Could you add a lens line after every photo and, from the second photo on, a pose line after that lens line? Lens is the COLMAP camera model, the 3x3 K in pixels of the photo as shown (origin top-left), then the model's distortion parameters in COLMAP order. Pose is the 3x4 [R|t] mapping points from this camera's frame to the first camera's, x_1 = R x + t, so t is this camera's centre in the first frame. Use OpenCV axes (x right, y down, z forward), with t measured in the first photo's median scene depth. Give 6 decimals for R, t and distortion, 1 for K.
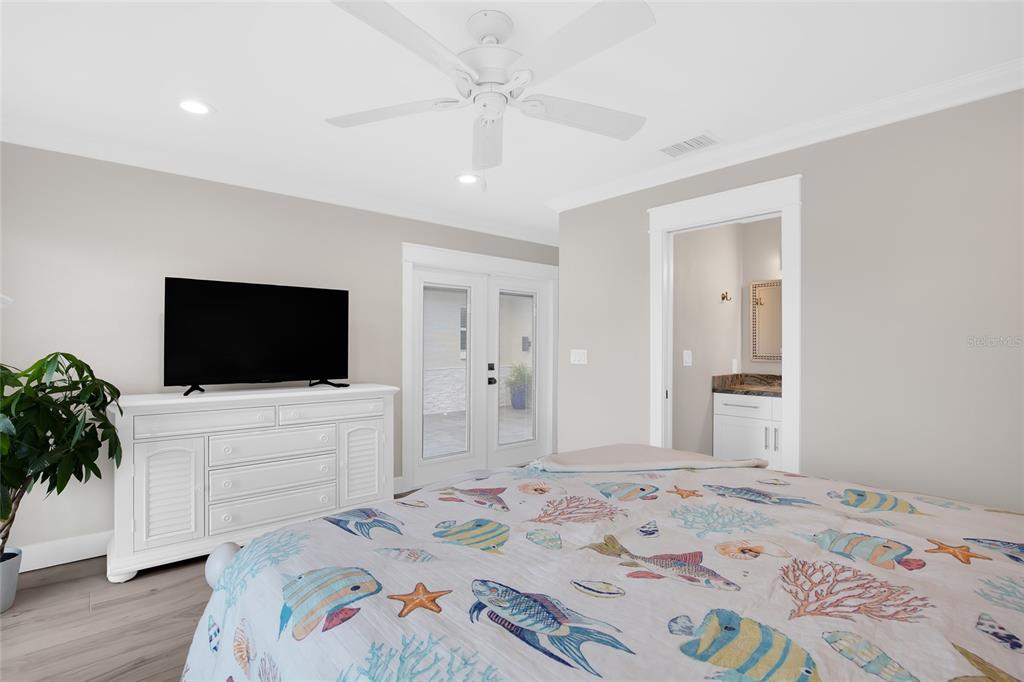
lens RADIAL K [[462.9, 0, 503.7], [0, 462.9, 341.7], [0, 0, 1]] dist [-0.040354, 0.008235]
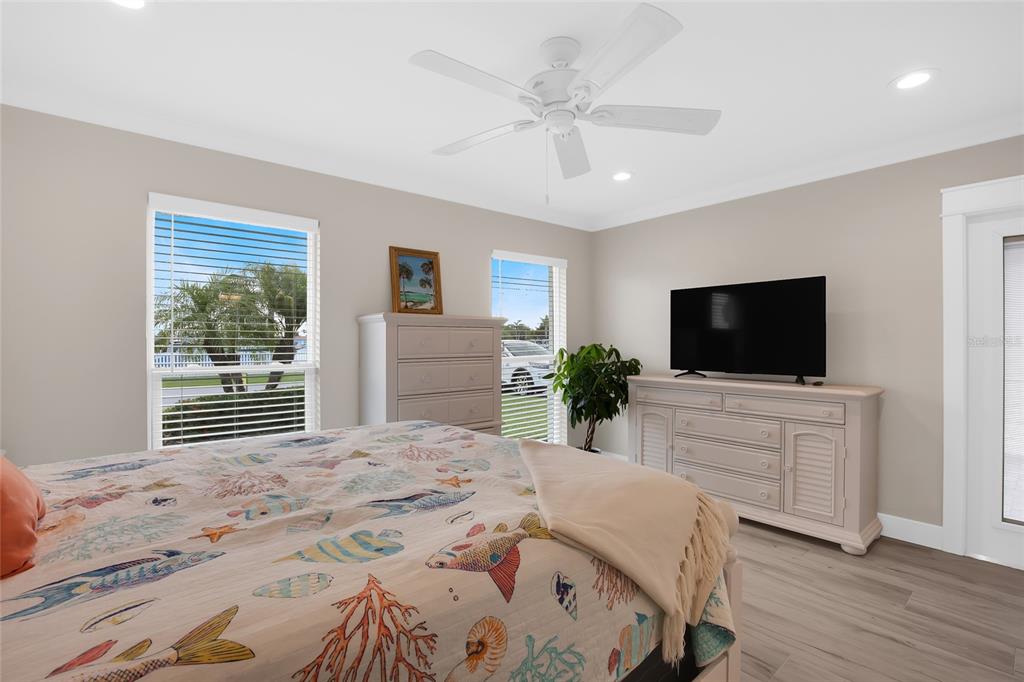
lens RADIAL K [[462.9, 0, 503.7], [0, 462.9, 341.7], [0, 0, 1]] dist [-0.040354, 0.008235]
pose [[-0.009608, -0.000243, -0.999954, 0.633270], [0.007123, 0.999975, -0.000312, 0.010547], [0.999928, -0.007125, -0.009606, 0.482062]]
